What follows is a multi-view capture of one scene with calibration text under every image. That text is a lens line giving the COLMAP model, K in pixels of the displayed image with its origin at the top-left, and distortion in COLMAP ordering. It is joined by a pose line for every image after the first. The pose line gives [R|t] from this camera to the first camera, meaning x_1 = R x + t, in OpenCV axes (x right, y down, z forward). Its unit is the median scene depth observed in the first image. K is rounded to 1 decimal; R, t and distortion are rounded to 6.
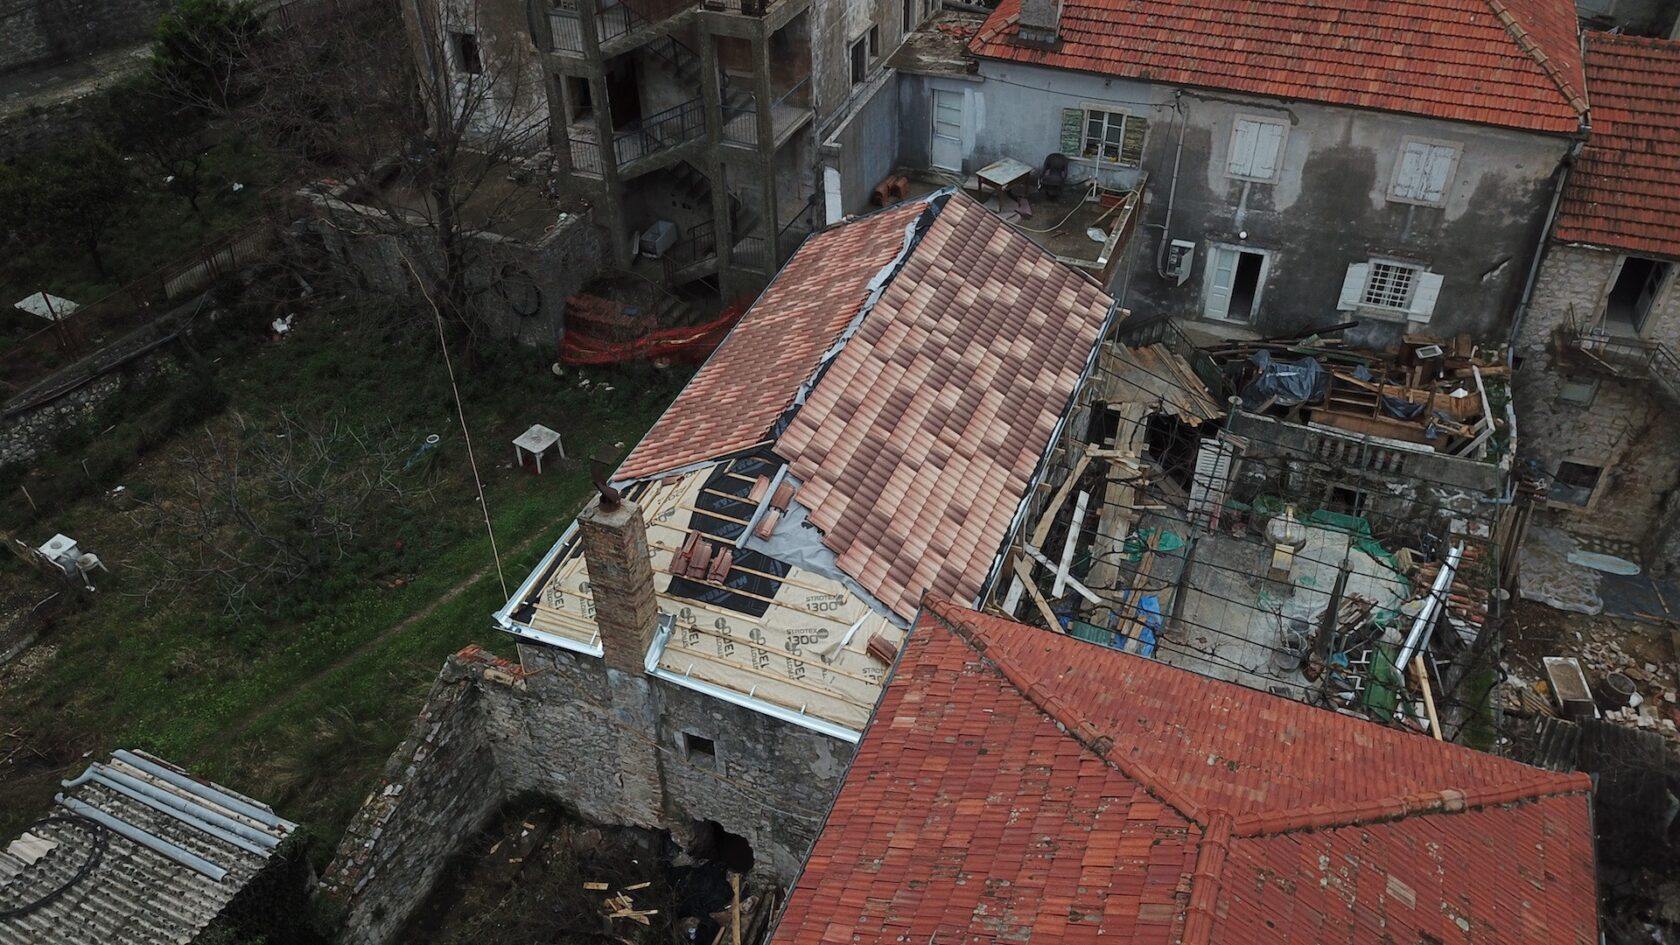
lens RADIAL K [[1271.1, 0, 840.0], [0, 1271.1, 472.5], [0, 0, 1]] dist [-0.008126, -0.005448]
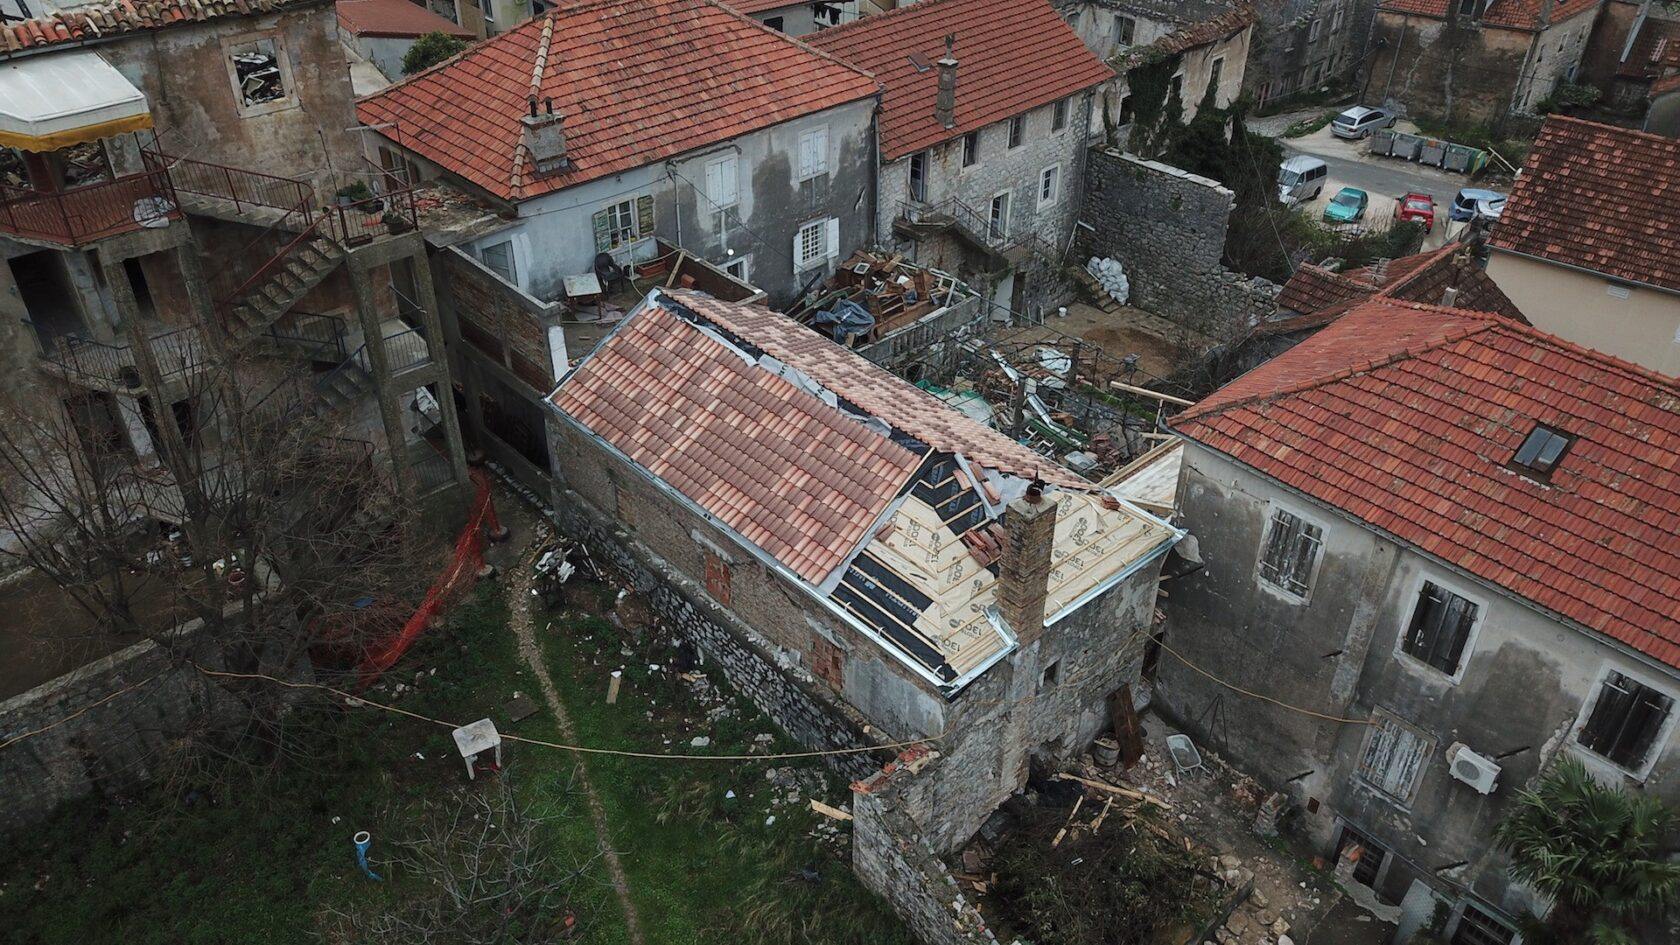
lens RADIAL K [[1289.1, 0, 840.4], [0, 1289.1, 484.9], [0, 0, 1]] dist [0.001492, -0.005389]
pose [[0.426965, -0.501387, 0.752537, -0.750271], [0.565143, 0.797613, 0.210775, -0.221926], [-0.705914, 0.335298, 0.623908, 0.216208]]
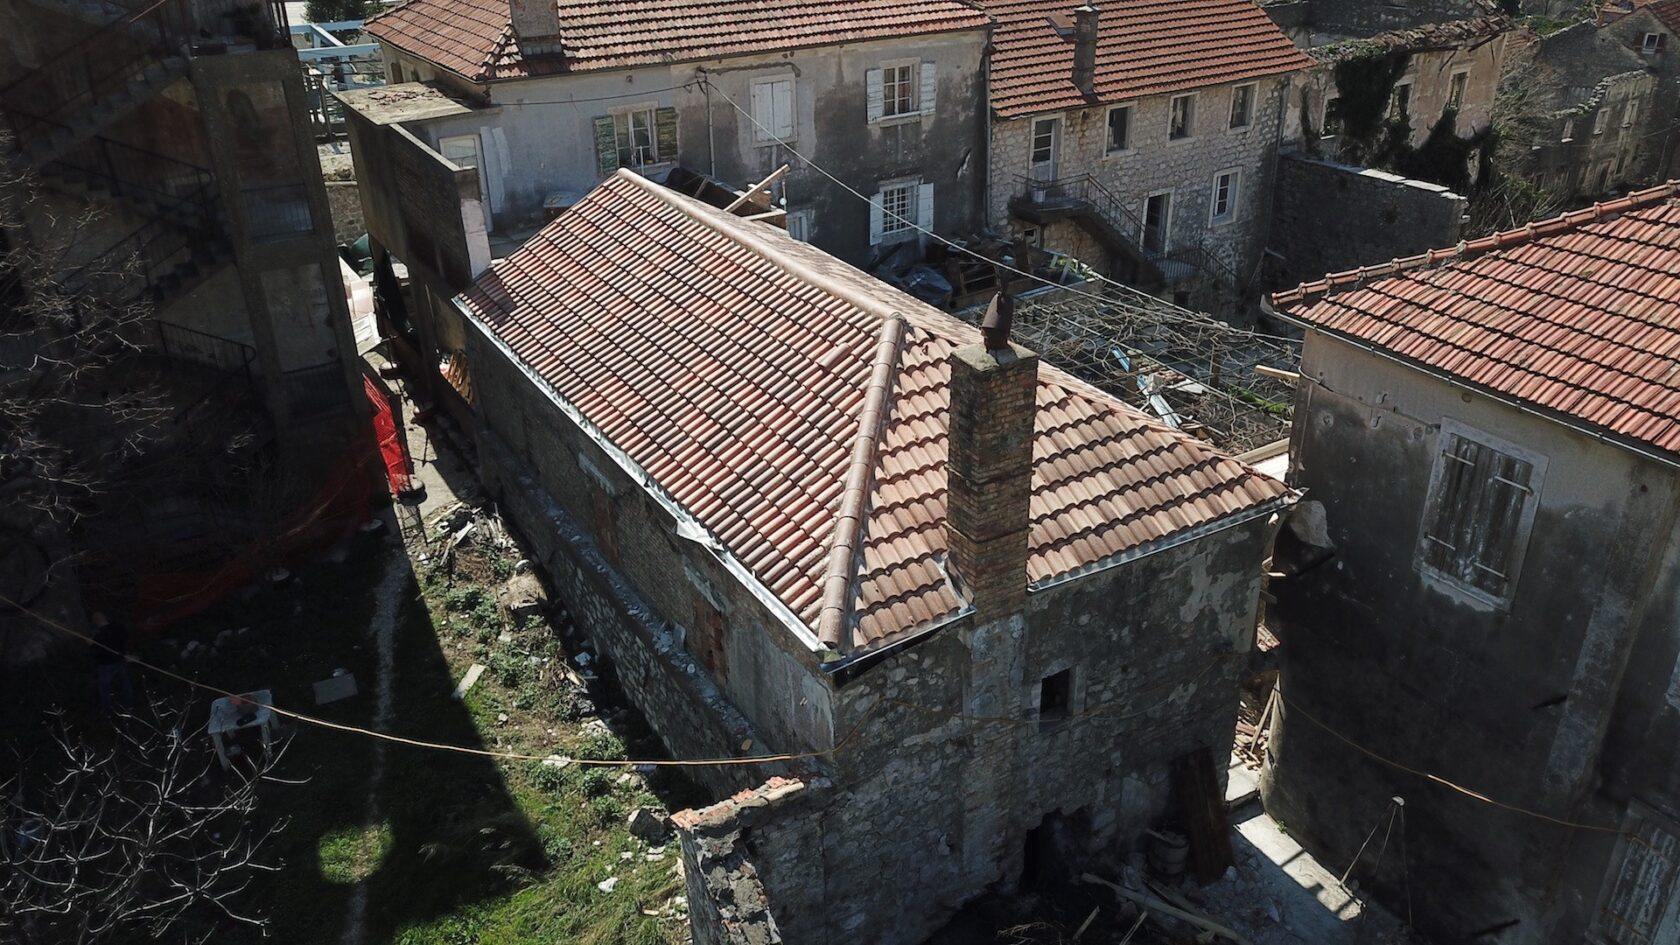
lens RADIAL K [[1294.5, 0, 840.0], [0, 1294.5, 472.5], [0, 0, 1]] dist [-0.001990, 0.011457]
pose [[0.597440, -0.356706, 0.718210, -0.500181], [0.515427, 0.856928, -0.003155, 0.026956], [-0.614329, 0.372070, 0.695819, 0.352350]]
